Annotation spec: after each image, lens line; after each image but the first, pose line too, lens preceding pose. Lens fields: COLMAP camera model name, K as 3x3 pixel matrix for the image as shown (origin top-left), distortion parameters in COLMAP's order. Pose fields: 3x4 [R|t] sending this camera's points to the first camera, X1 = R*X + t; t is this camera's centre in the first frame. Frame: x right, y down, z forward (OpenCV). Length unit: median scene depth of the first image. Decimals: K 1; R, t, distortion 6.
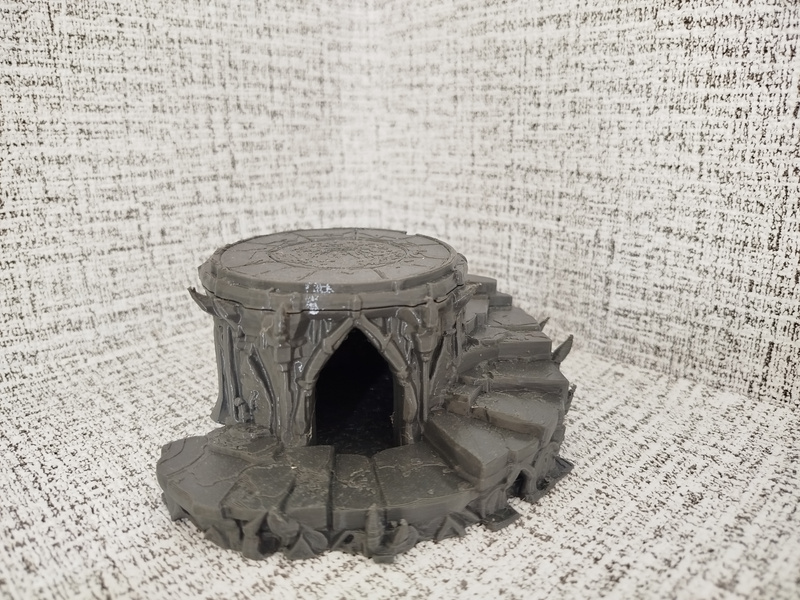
lens RADIAL K [[570.4, 0, 400.0], [0, 570.4, 300.0], [0, 0, 1]] dist [-0.057361, 0.009956]
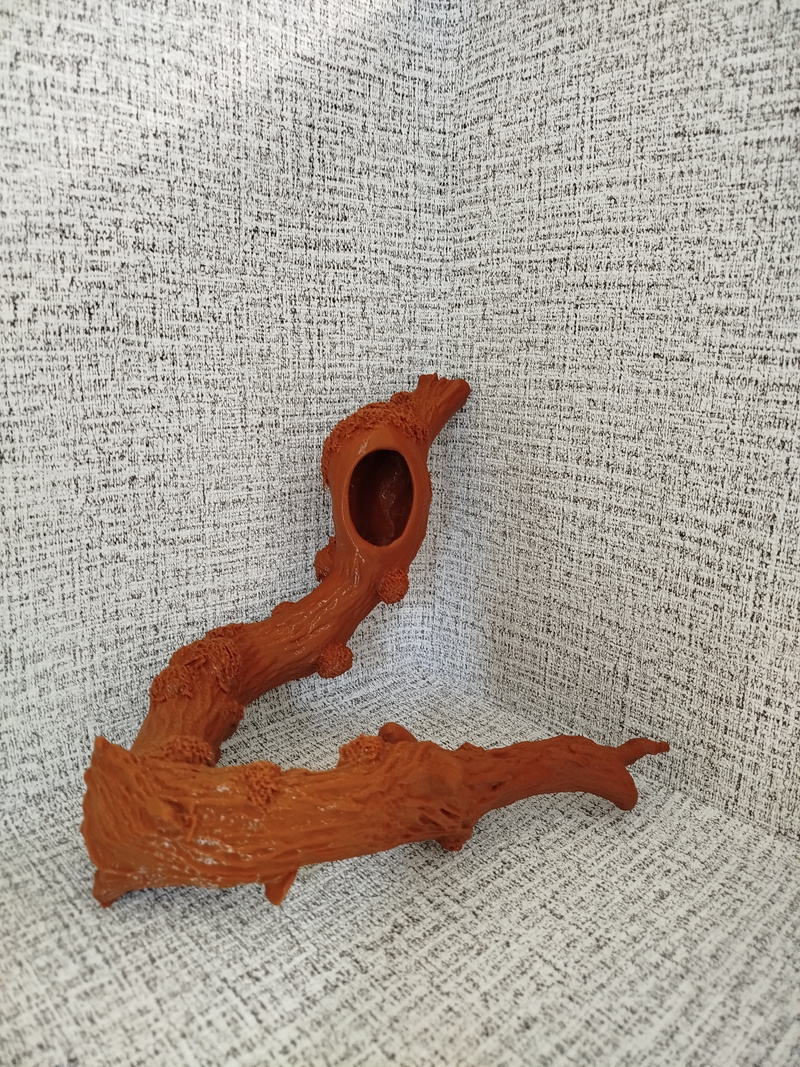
lens RADIAL K [[715.8, 0, 391.3], [0, 715.8, 532.1], [0, 0, 1]] dist [0.002571, -0.059543]
pose [[0.998677, 0.039861, -0.032487, -0.118782], [-0.041749, 0.997345, -0.059666, -0.321226], [0.030023, 0.060944, 0.997690, -0.667176]]
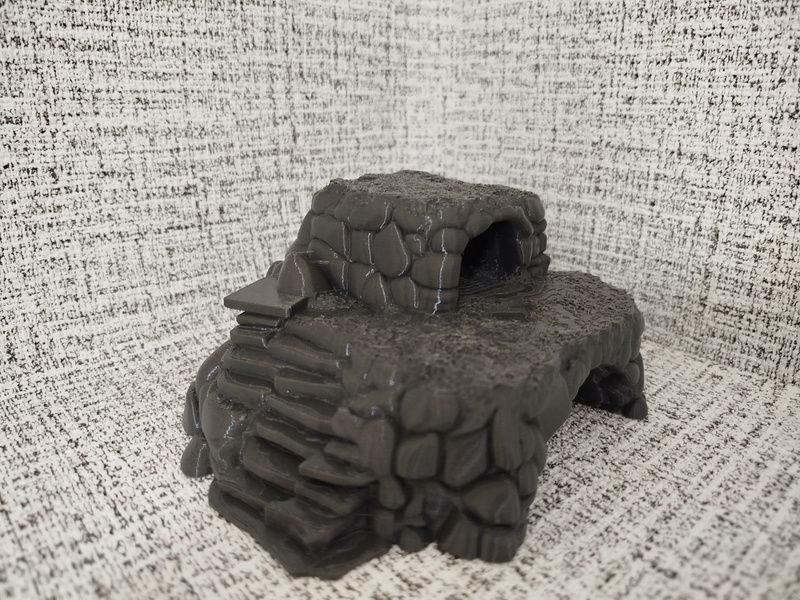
lens RADIAL K [[570.4, 0, 400.0], [0, 570.4, 300.0], [0, 0, 1]] dist [-0.057361, 0.009956]
pose [[0.998353, 0.024012, -0.052101, -0.082414], [-0.021503, 0.998606, 0.048195, -0.025869], [0.053186, -0.046995, 0.997478, 0.079643]]
